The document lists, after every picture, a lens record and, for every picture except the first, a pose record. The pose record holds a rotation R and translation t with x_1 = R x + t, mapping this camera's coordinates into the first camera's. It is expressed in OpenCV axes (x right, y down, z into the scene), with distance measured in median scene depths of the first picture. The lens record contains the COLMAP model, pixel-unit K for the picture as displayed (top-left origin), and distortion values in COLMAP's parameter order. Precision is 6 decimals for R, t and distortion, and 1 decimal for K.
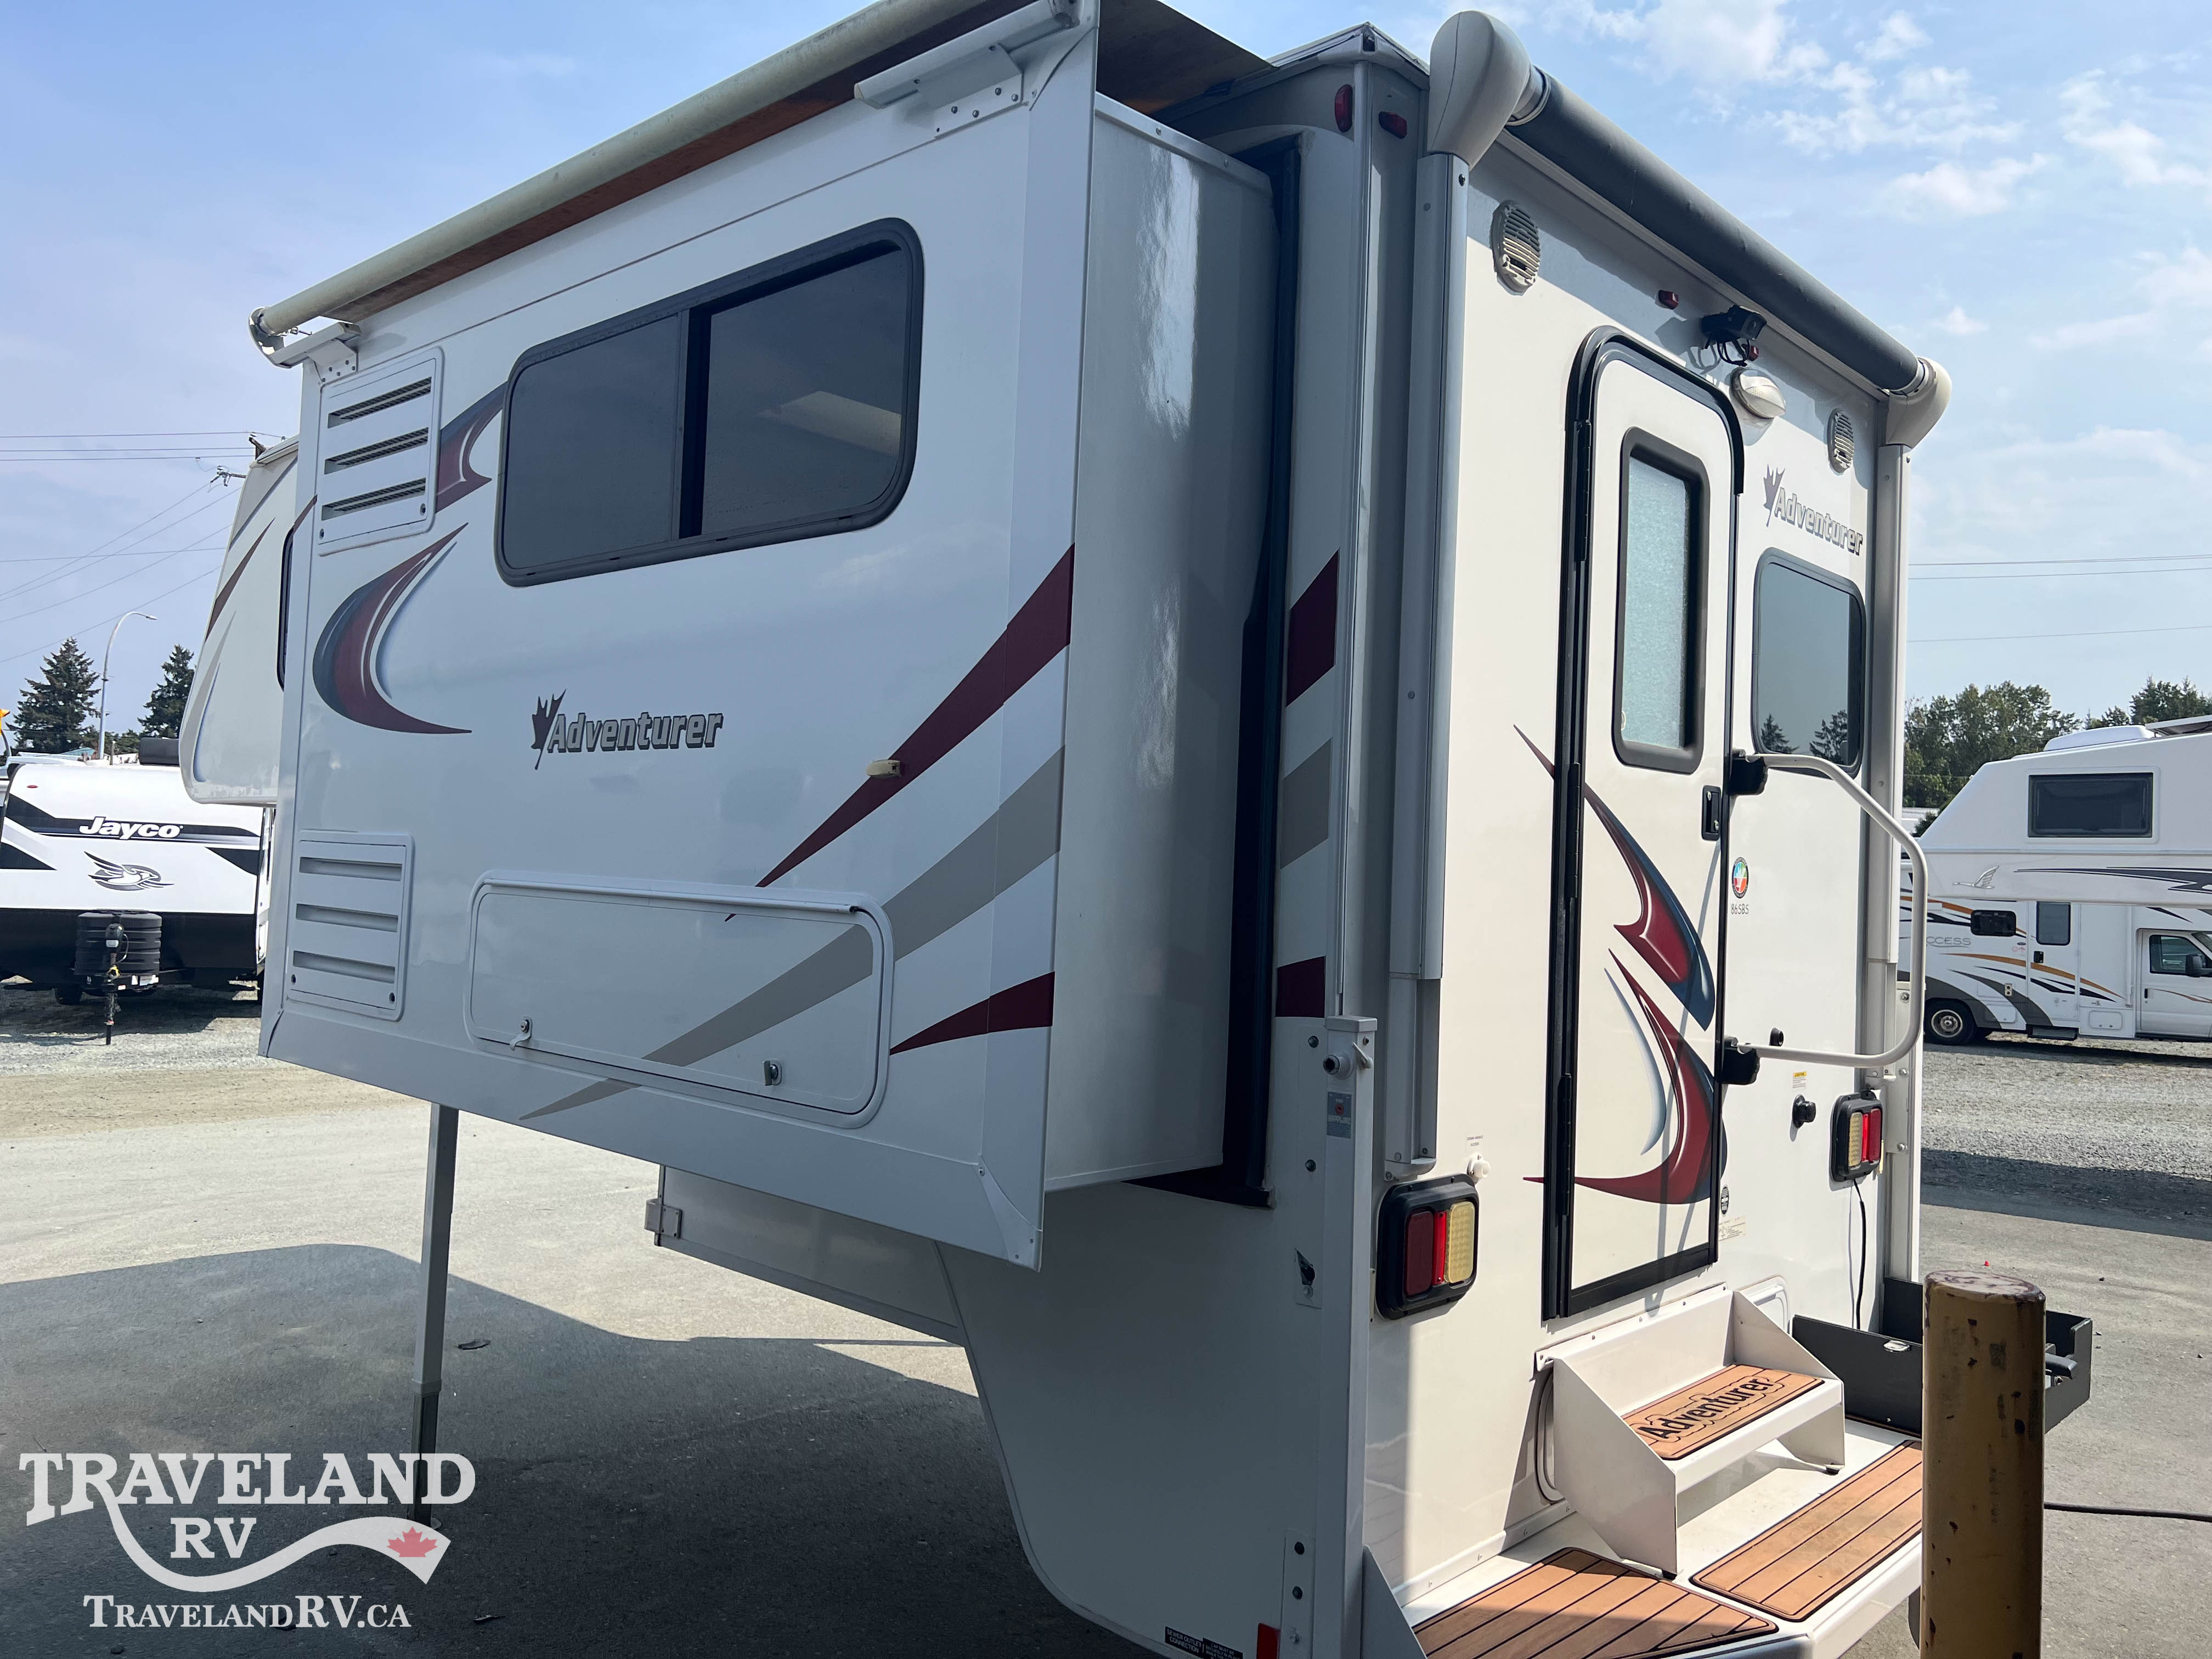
lens RADIAL K [[1658.4, 0, 1127.7], [0, 1658.4, 808.4], [0, 0, 1]] dist [0.051768, -0.057974]
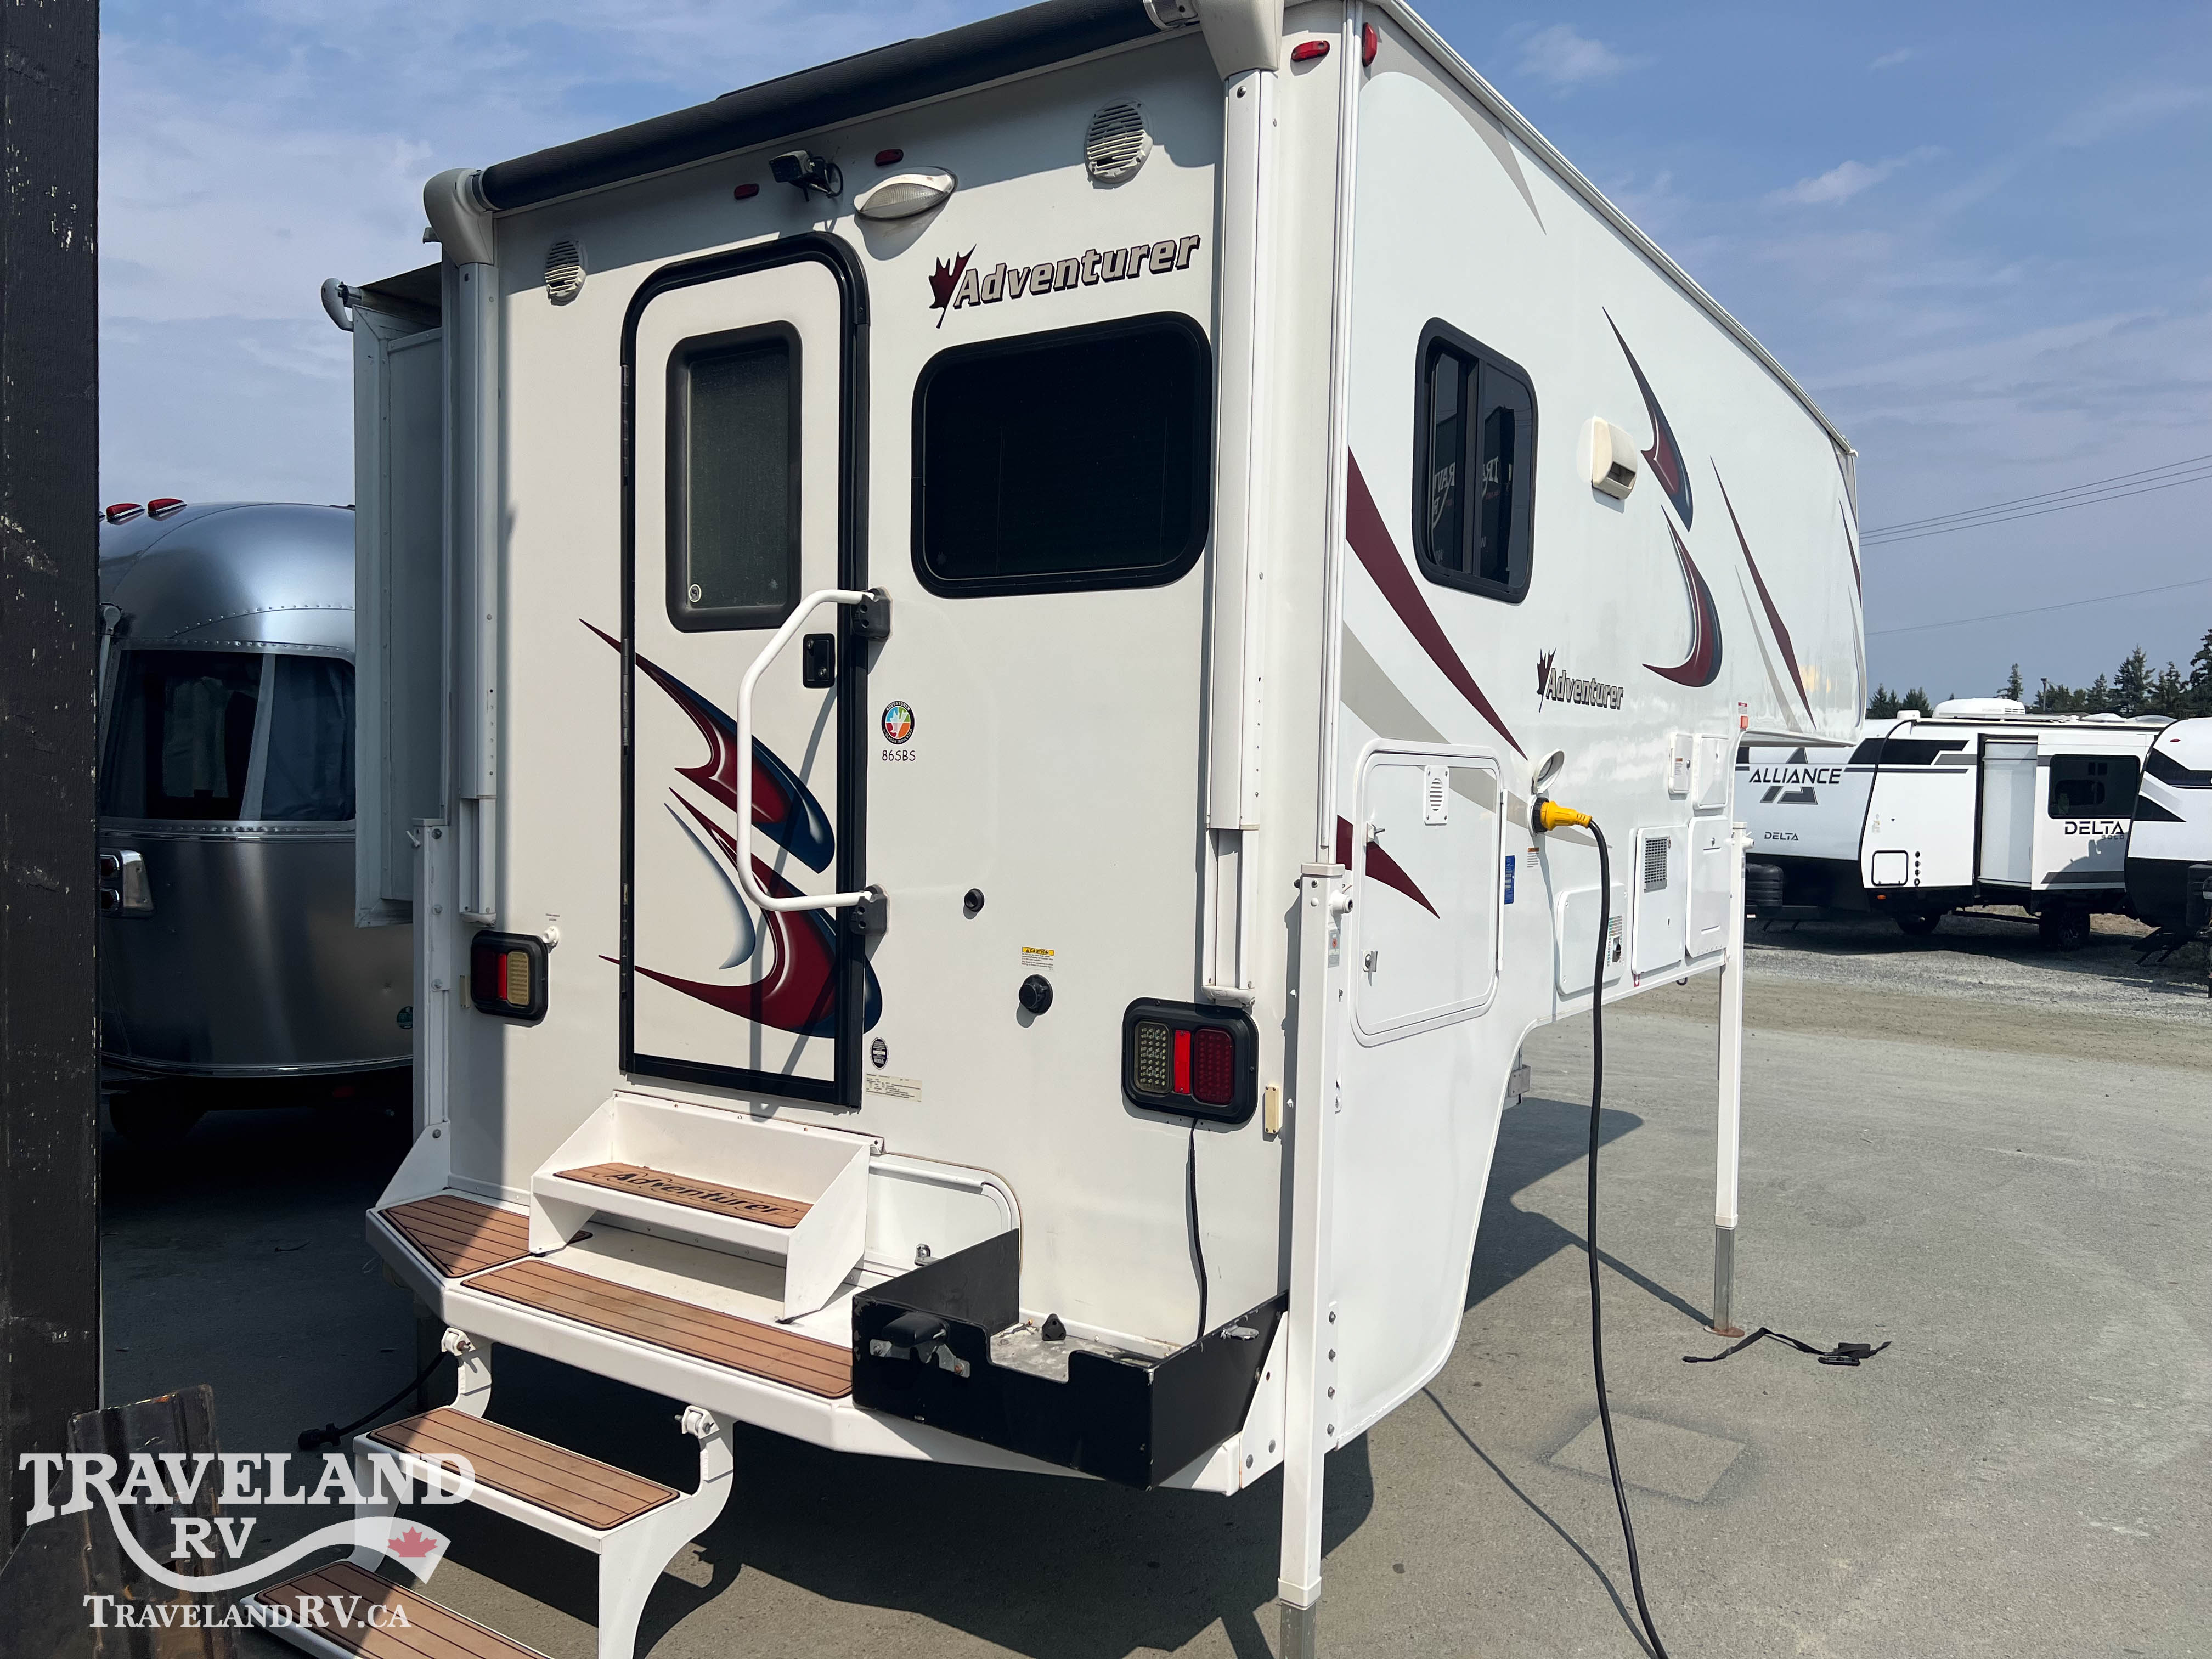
lens RADIAL K [[1658.4, 0, 1127.7], [0, 1658.4, 808.4], [0, 0, 1]] dist [0.051768, -0.057974]
pose [[0.155094, -0.014036, -0.987800, 1.383939], [0.027549, 0.999572, -0.009877, 0.109063], [0.987516, -0.025681, 0.155414, 1.030398]]
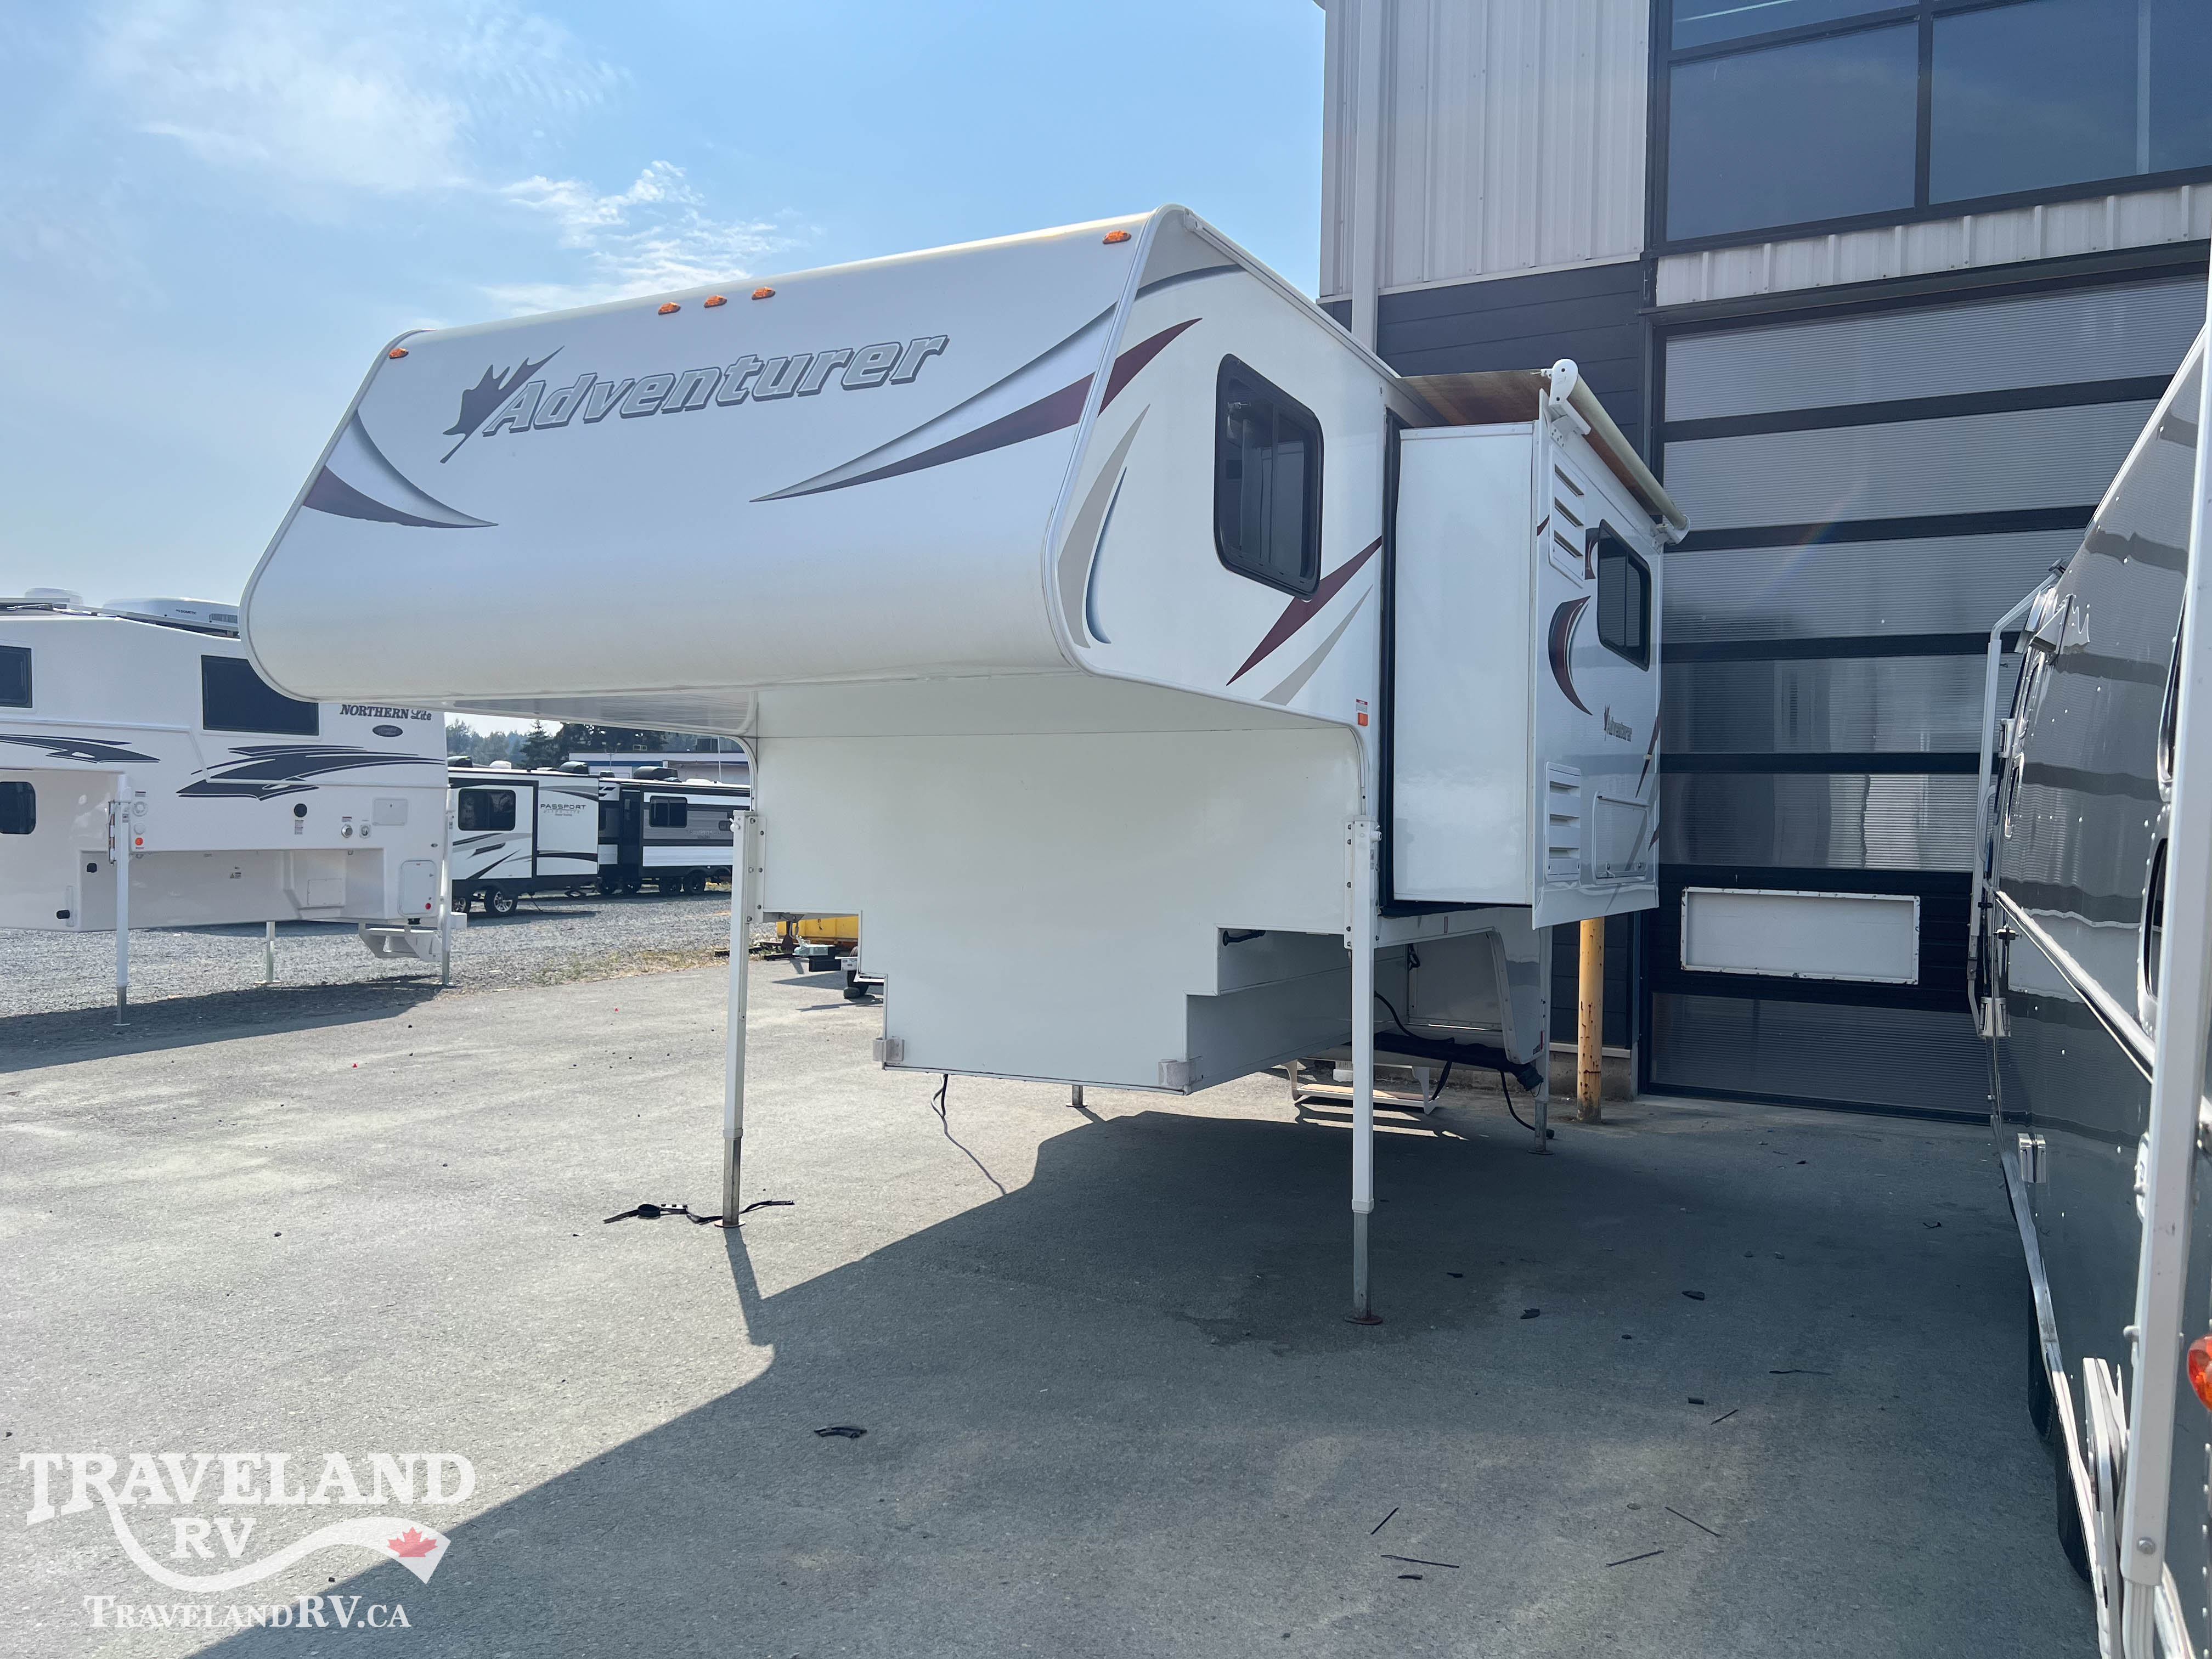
lens RADIAL K [[1640.7, 0, 1063.9], [0, 1640.7, 826.6], [0, 0, 1]] dist [0.029262, -0.057100]
pose [[-0.252017, -0.046799, 0.966591, -1.904836], [-0.063730, 0.997464, 0.031677, 0.053856], [-0.965622, -0.053618, -0.254361, 1.925964]]
